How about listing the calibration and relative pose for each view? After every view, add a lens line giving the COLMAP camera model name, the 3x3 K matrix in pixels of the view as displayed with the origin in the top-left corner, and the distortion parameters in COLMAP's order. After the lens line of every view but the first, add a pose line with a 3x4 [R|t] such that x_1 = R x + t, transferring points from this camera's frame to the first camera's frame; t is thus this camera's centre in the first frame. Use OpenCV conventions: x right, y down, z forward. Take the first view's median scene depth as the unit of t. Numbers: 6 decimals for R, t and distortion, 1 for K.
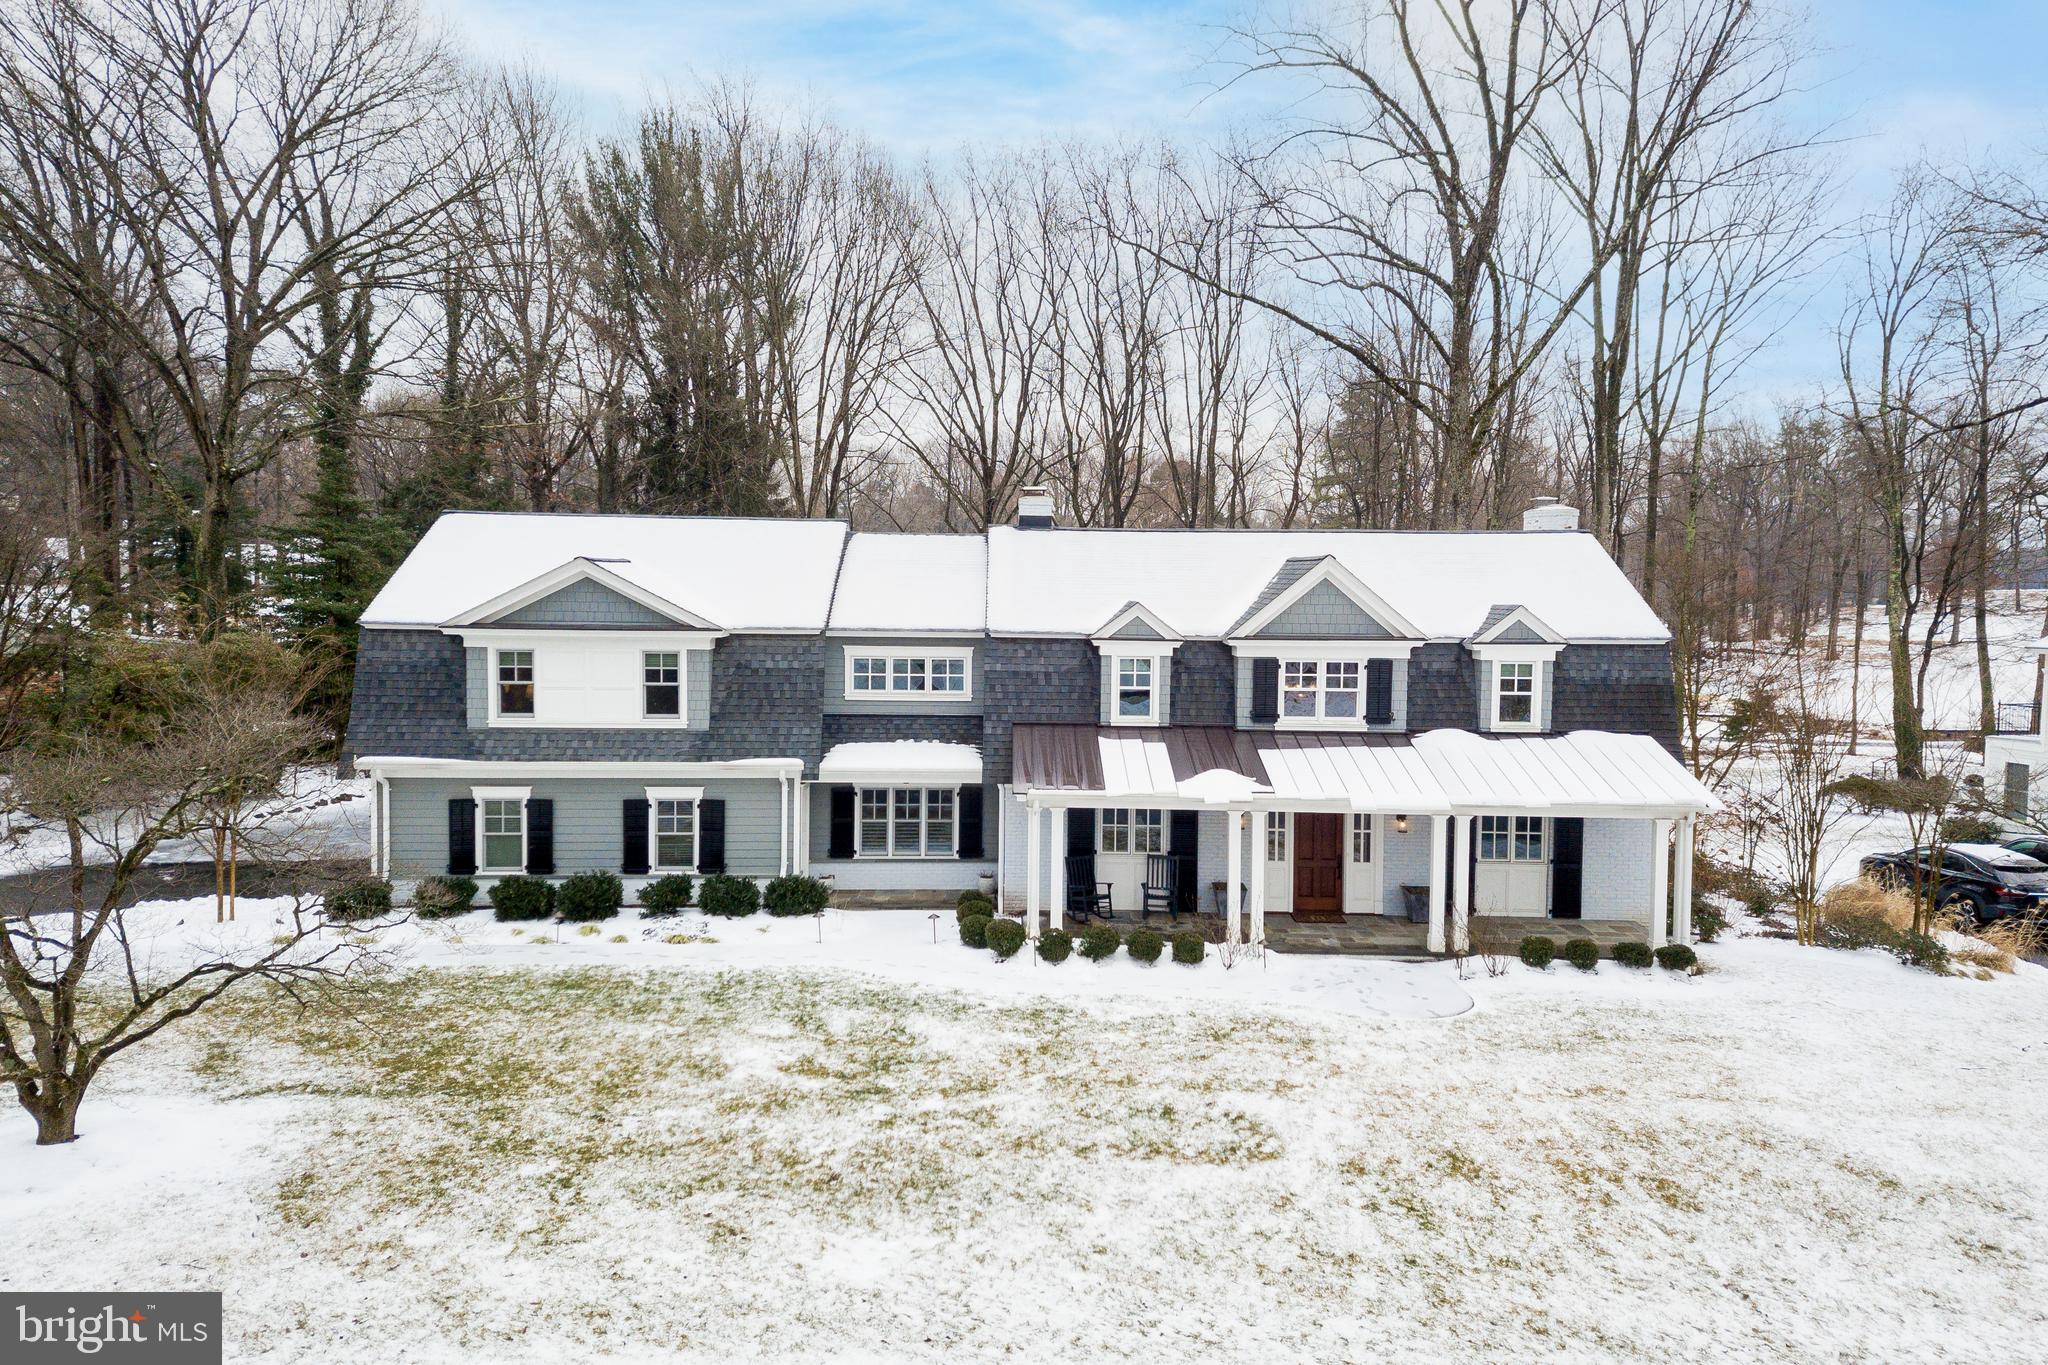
lens RADIAL K [[1503.9, 0, 1024.0], [0, 1503.9, 682.5], [0, 0, 1]] dist [0.133413, 0.009812]
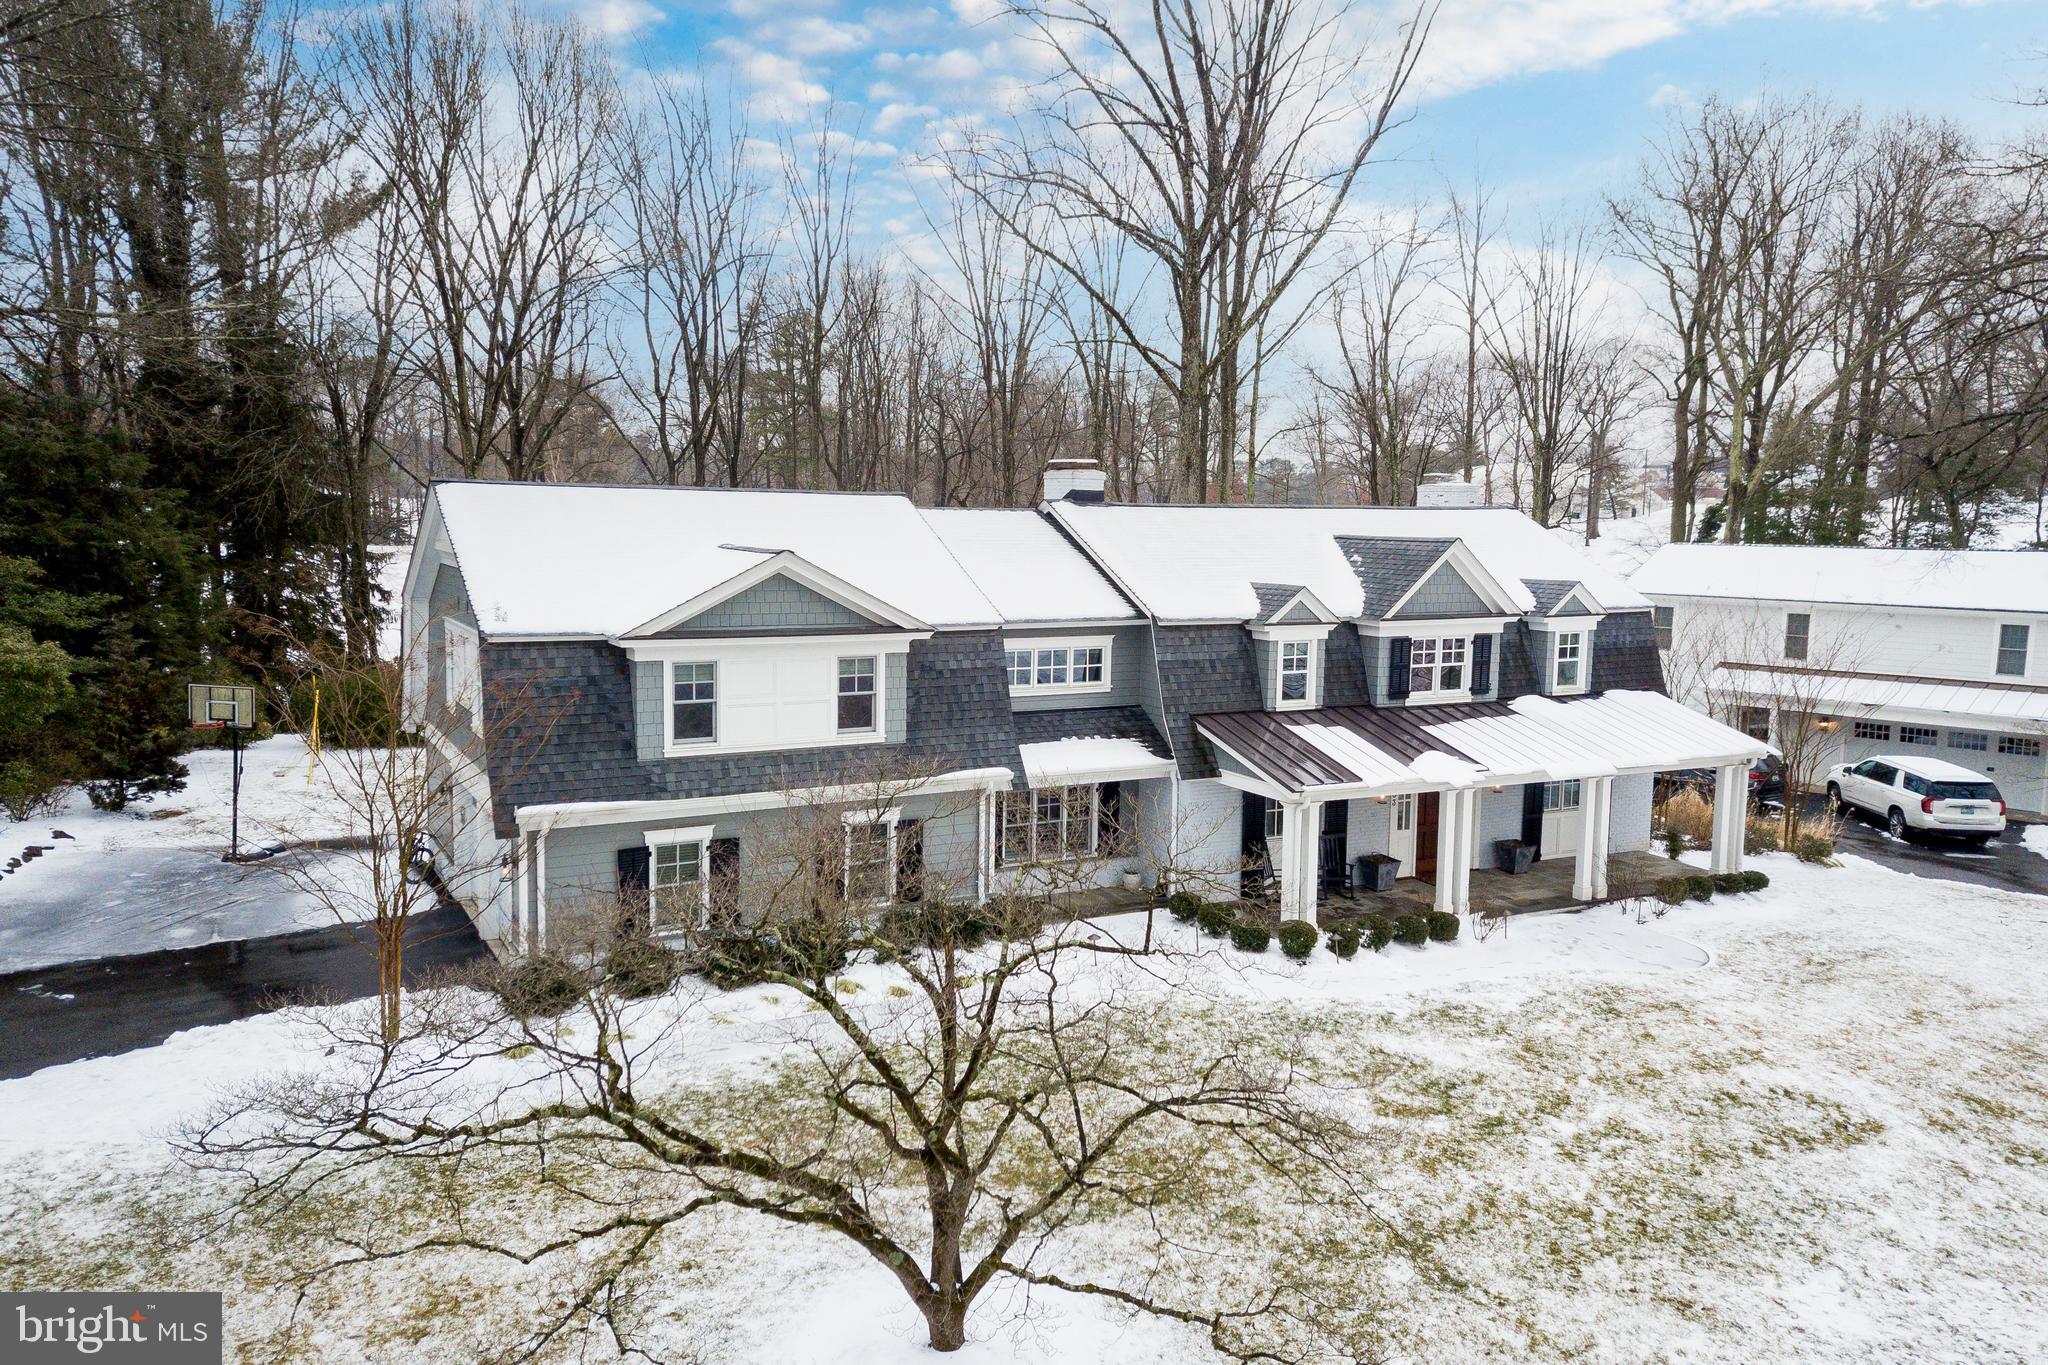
lens RADIAL K [[1510.0, 0, 1014.2], [0, 1510.0, 653.5], [0, 0, 1]] dist [0.145258, 0.004345]
pose [[0.887081, -0.043091, 0.459599, -0.558246], [0.030590, 0.998932, 0.034616, -0.049418], [-0.460600, -0.016648, 0.887452, 0.188630]]
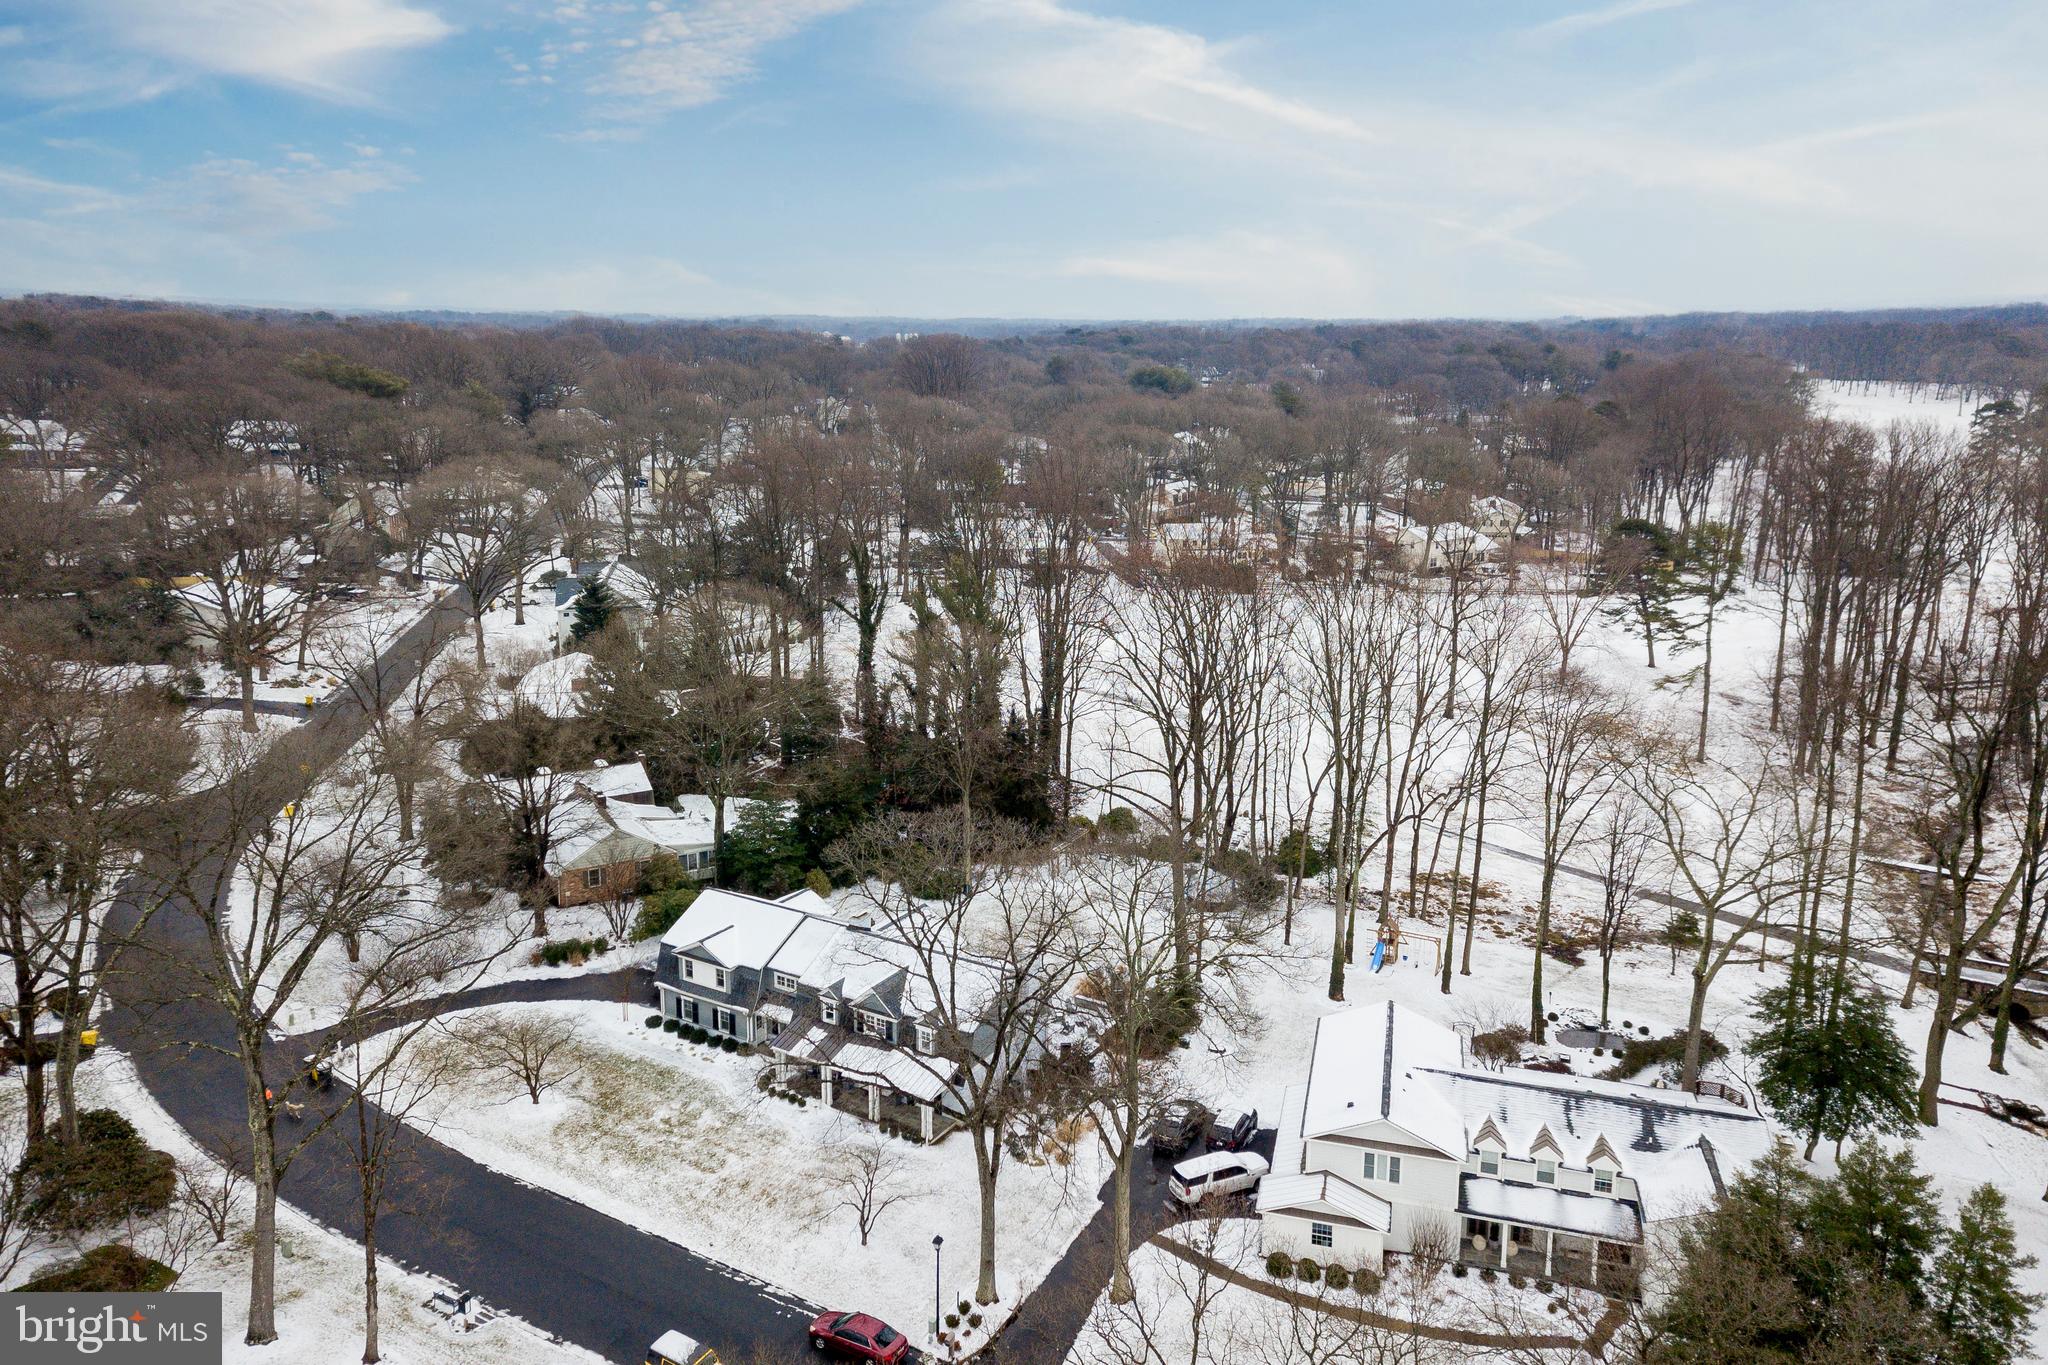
lens RADIAL K [[1503.9, 0, 1024.0], [0, 1503.9, 682.5], [0, 0, 1]] dist [0.133413, 0.009812]
pose [[0.842558, 0.120459, -0.524963, 2.044481], [-0.029424, 0.983508, 0.178453, -1.279912], [0.537802, -0.134910, 0.832207, -1.378515]]
